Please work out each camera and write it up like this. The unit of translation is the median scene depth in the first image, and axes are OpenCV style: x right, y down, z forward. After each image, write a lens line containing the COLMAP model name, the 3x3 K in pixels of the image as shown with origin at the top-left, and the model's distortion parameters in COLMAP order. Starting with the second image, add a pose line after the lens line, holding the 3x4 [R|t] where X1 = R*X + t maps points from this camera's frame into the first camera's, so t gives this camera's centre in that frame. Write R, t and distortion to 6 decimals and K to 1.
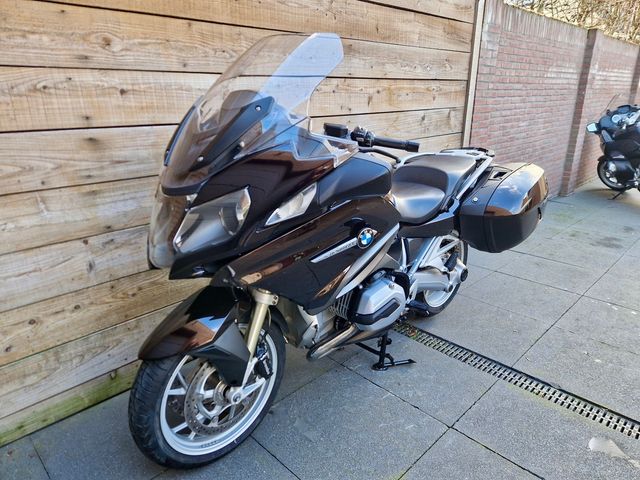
lens RADIAL K [[422.6, 0, 318.9], [0, 422.6, 237.6], [0, 0, 1]] dist [0.063558, -0.049042]
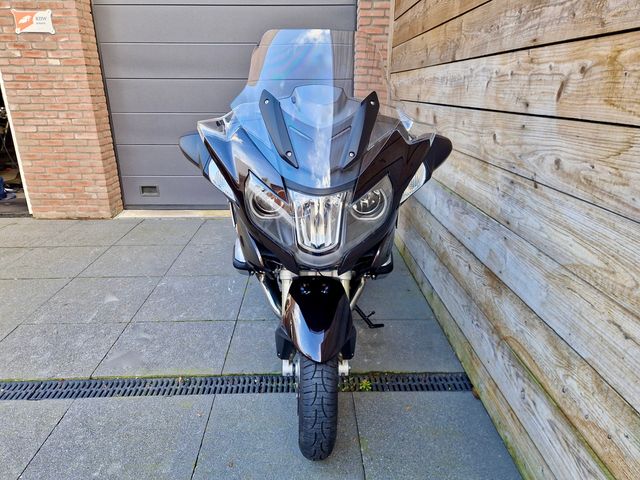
lens RADIAL K [[429.8, 0, 309.8], [0, 429.8, 239.8], [0, 0, 1]] dist [0.058045, -0.052004]
pose [[-0.702325, 0.244018, -0.668726, 0.928597], [-0.218948, 0.819825, 0.529103, -0.529185], [0.677349, 0.518018, -0.522356, 1.599731]]
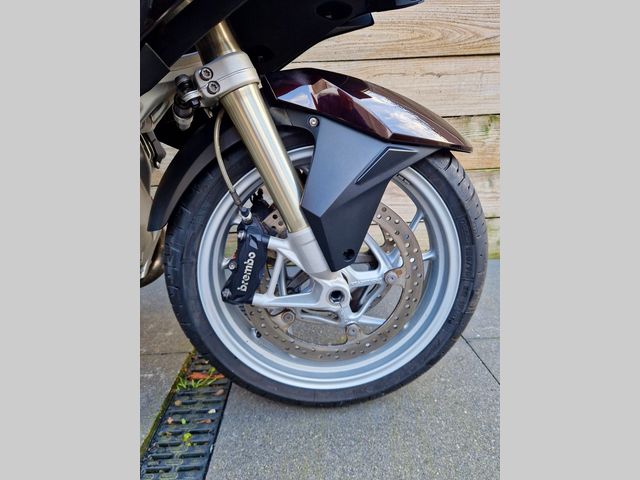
lens RADIAL K [[328.7, 0, 321.3], [0, 328.7, 236.9], [0, 0, 1]] dist [0.002654, 0.000200]
pose [[0.744871, 0.180090, -0.642444, 0.618654], [-0.178200, 0.981604, 0.068552, 0.064169], [0.642971, 0.063421, 0.763260, 1.040552]]
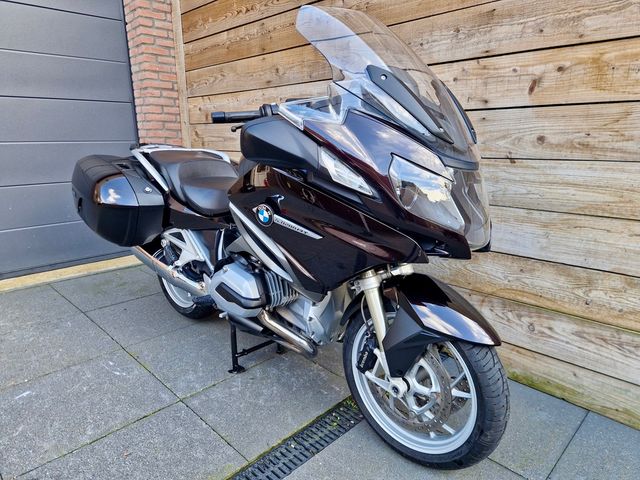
lens RADIAL K [[429.6, 0, 314.6], [0, 429.6, 239.6], [0, 0, 1]] dist [0.062345, -0.056443]
pose [[-0.005157, 0.238572, -0.971111, 1.104099], [-0.311423, 0.922447, 0.228271, -0.223857], [0.950257, 0.303604, 0.069540, 1.004786]]
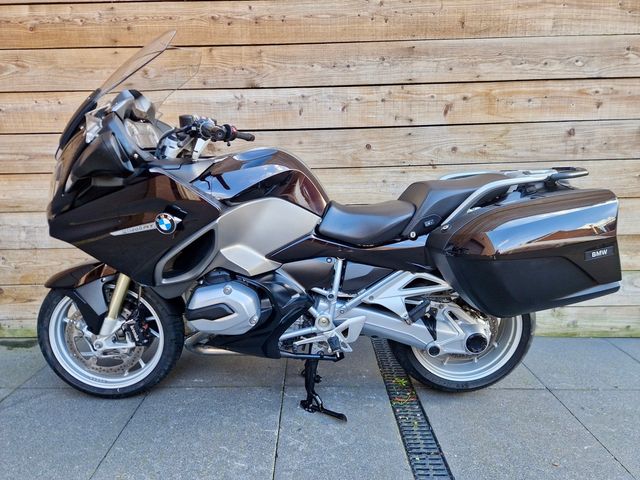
lens RADIAL K [[429.6, 0, 314.6], [0, 429.6, 239.6], [0, 0, 1]] dist [0.062345, -0.056443]
pose [[0.709496, 0.141136, -0.690432, 0.769394], [-0.207856, 0.978064, -0.013662, -0.015018], [0.673359, 0.153204, 0.723268, 0.361279]]
